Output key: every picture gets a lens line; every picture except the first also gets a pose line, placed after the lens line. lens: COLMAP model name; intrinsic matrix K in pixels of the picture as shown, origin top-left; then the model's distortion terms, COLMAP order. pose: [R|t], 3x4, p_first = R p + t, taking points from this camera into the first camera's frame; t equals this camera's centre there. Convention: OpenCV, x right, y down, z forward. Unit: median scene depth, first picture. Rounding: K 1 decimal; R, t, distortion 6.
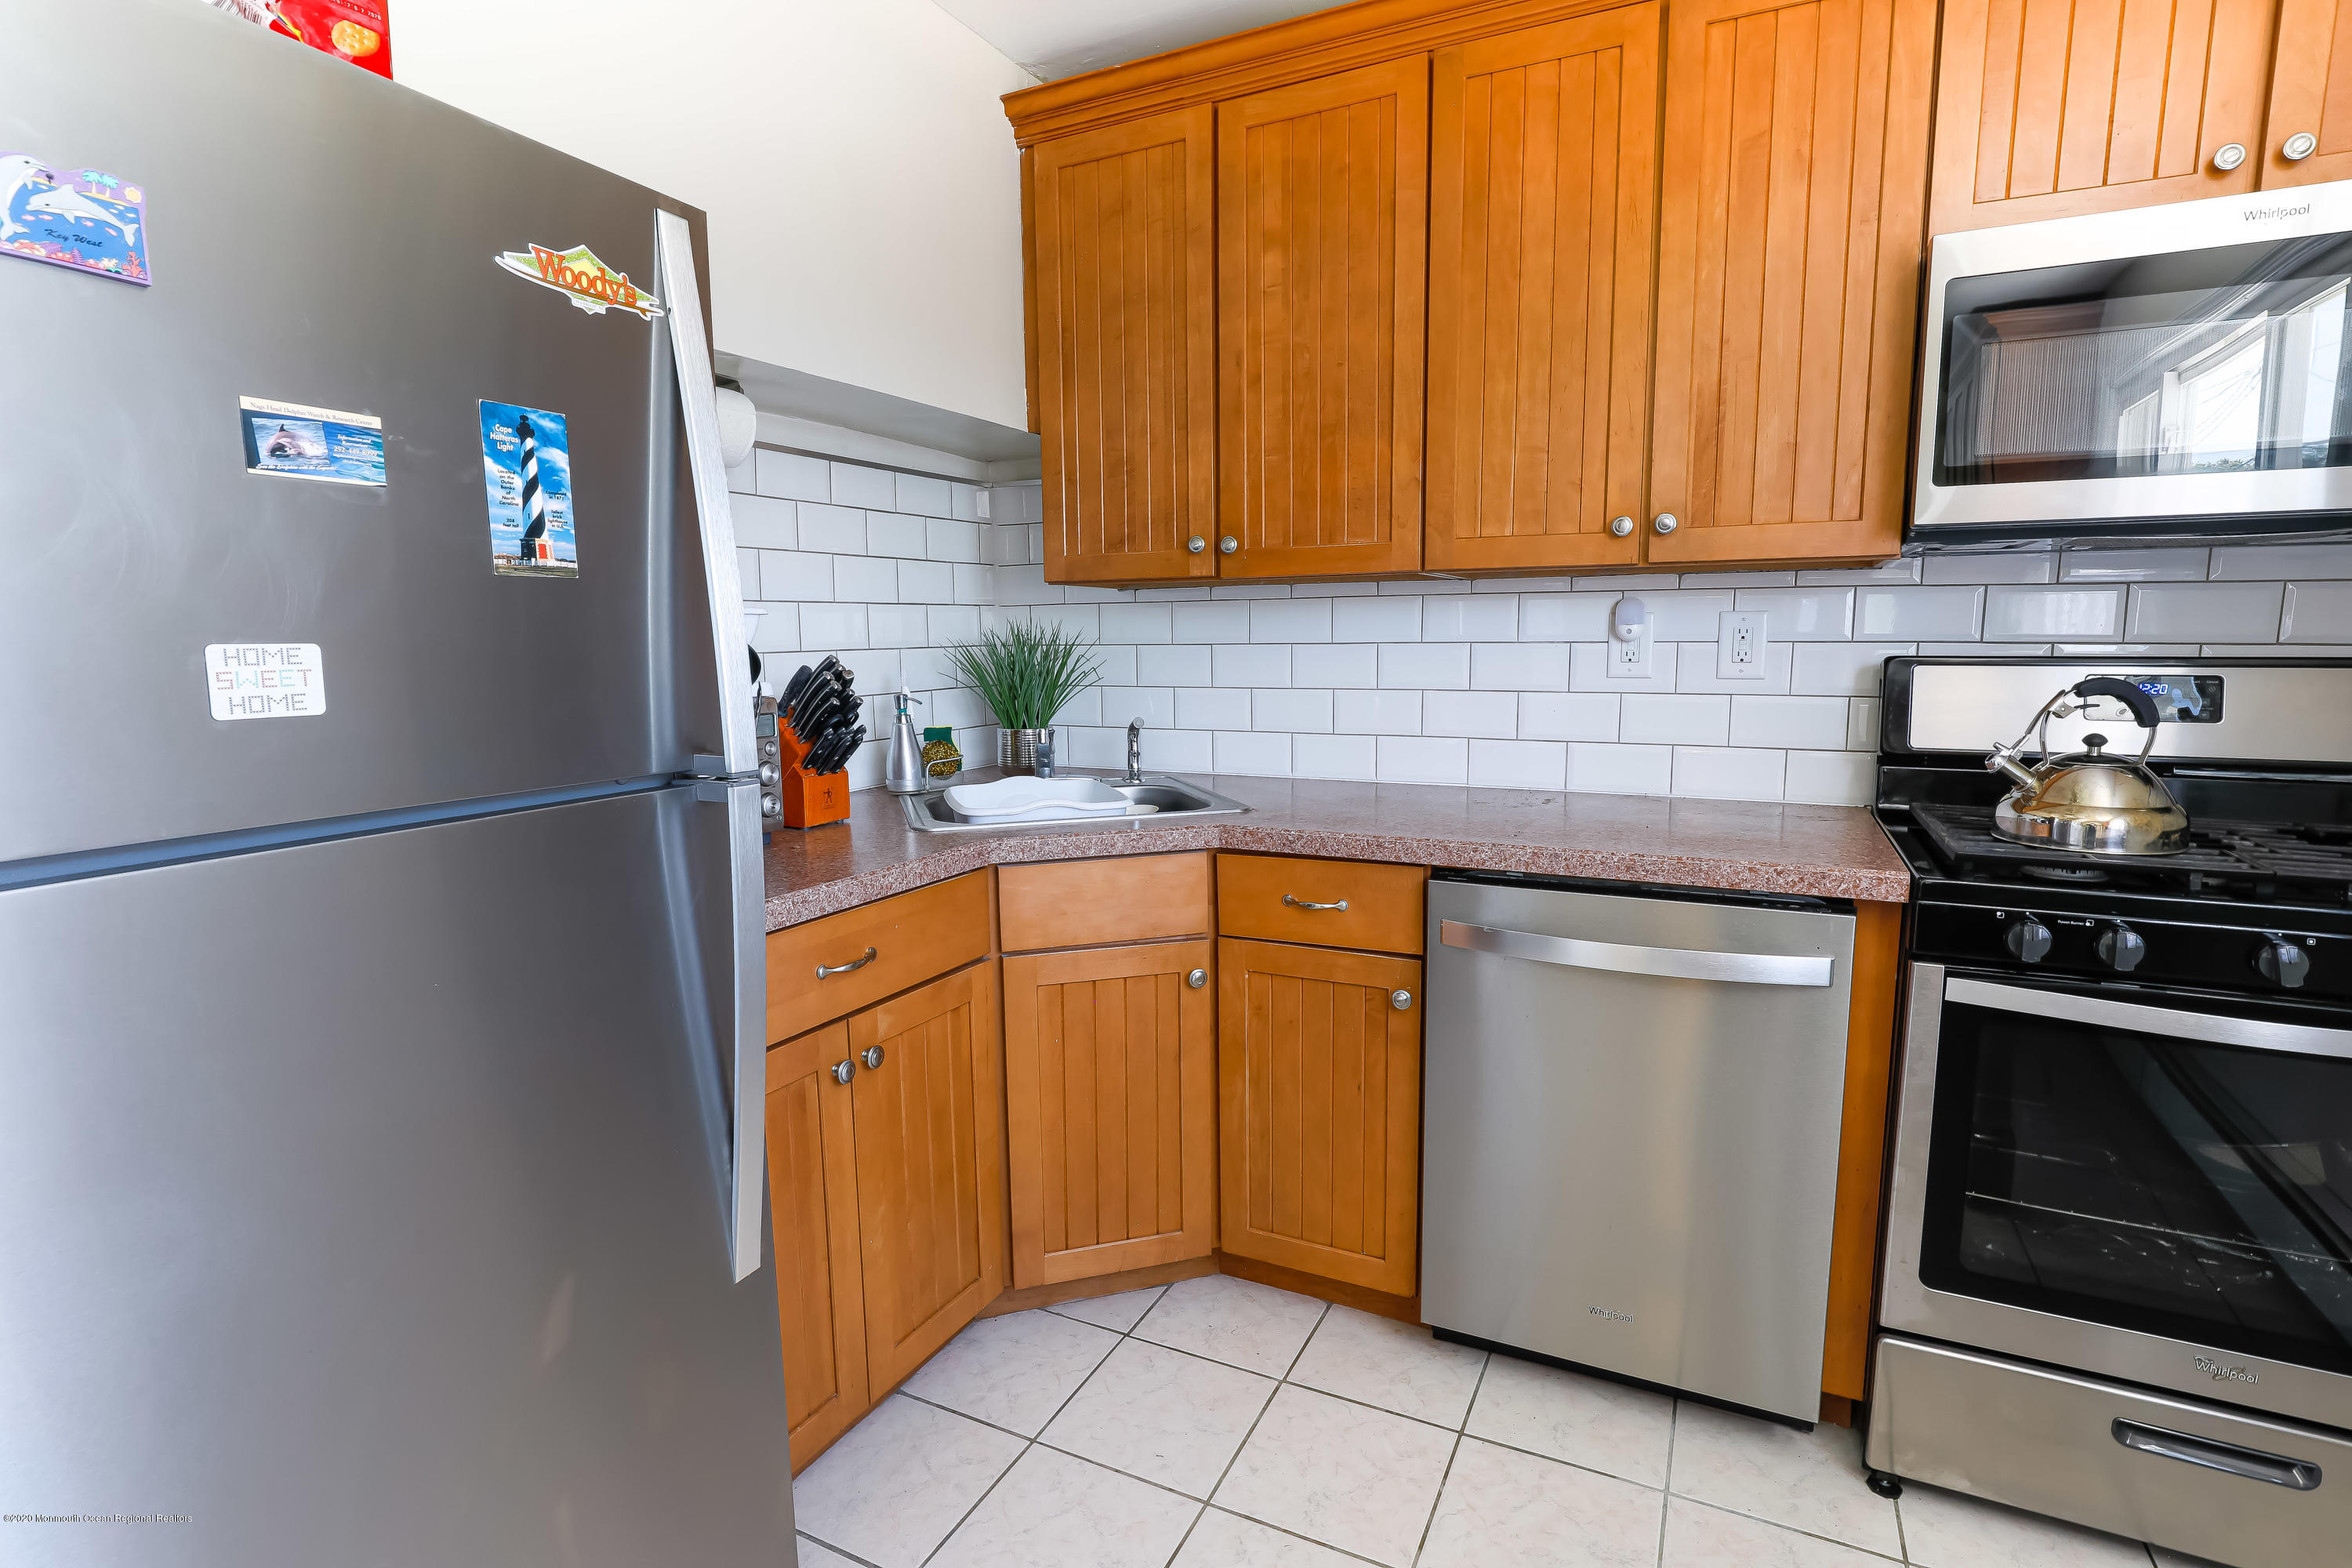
lens RADIAL K [[1126.2, 0, 1175.5], [0, 1126.2, 801.4], [0, 0, 1]] dist [-0.022564, 0.004629]
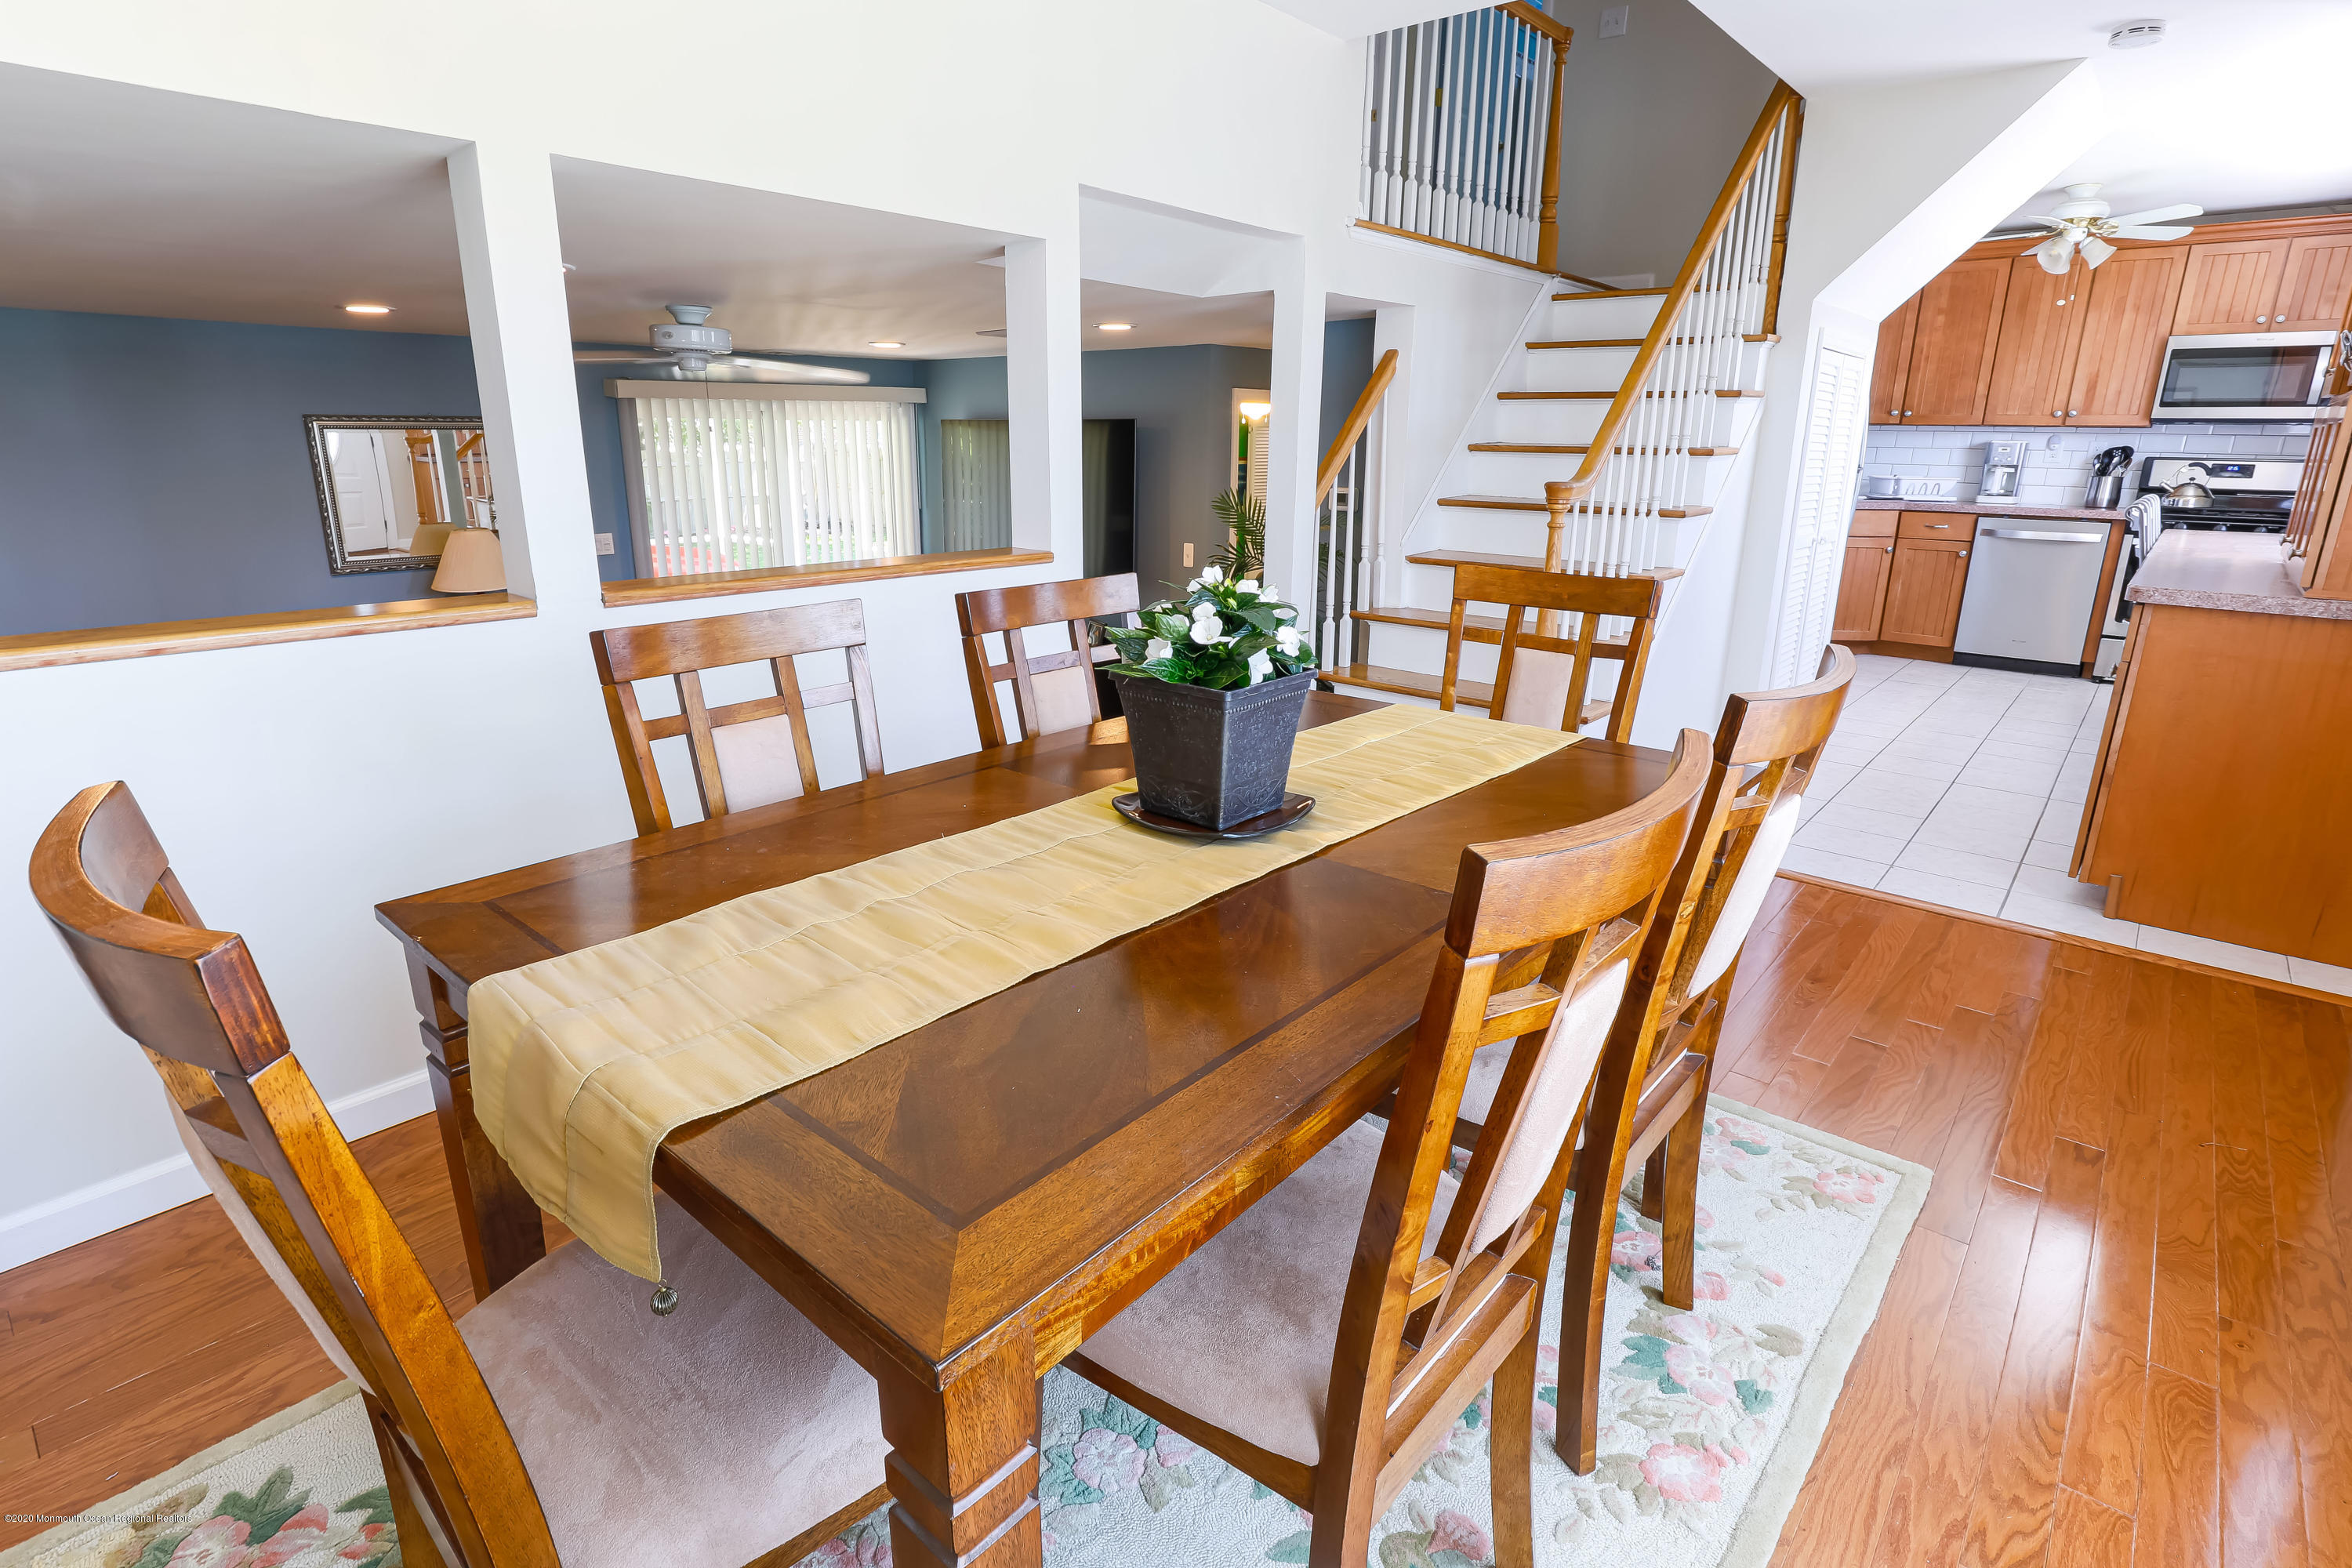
lens RADIAL K [[1126.2, 0, 1172.9], [0, 1126.2, 766.0], [0, 0, 1]] dist [-0.022564, 0.004629]
pose [[0.966904, 0.089436, -0.238952, -1.222622], [-0.055244, 0.987719, 0.146148, 0.437141], [0.249088, -0.128110, 0.959970, -2.865254]]
